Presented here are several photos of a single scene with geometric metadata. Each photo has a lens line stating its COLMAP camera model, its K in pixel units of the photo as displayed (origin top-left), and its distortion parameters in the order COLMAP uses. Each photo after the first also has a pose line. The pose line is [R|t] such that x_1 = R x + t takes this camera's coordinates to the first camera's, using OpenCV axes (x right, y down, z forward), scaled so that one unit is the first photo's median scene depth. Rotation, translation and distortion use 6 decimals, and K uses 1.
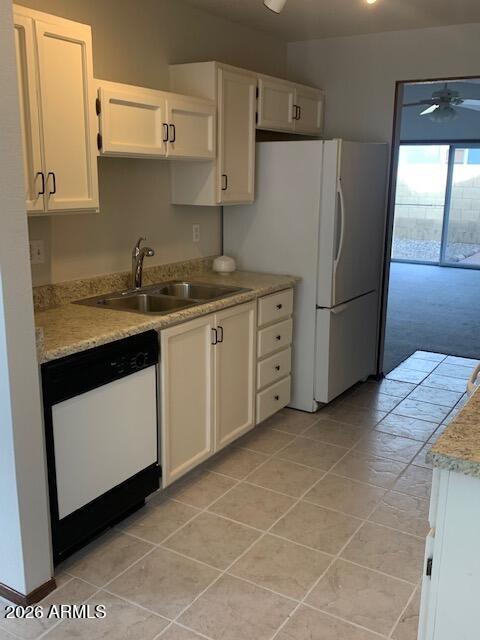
lens RADIAL K [[615.8, 0, 240.0], [0, 615.8, 320.0], [0, 0, 1]] dist [0.054574, -0.180745]
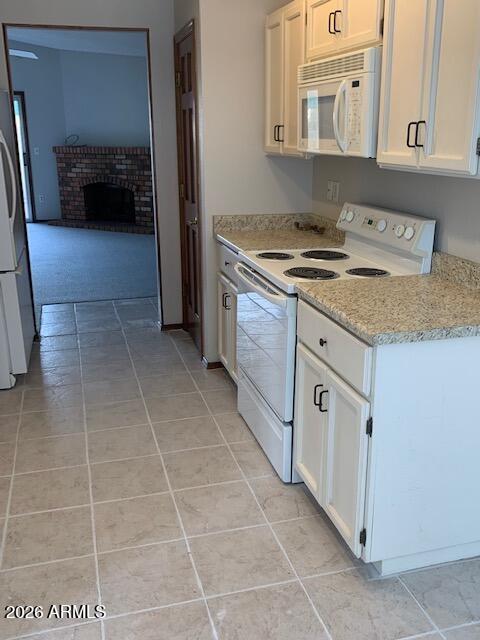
lens RADIAL K [[615.8, 0, 240.0], [0, 615.8, 320.0], [0, 0, 1]] dist [0.054574, -0.180745]
pose [[0.678105, -0.232412, 0.697251, -0.392465], [0.184360, 0.972142, 0.144743, -0.026237], [-0.711467, 0.030394, 0.702062, 0.159887]]
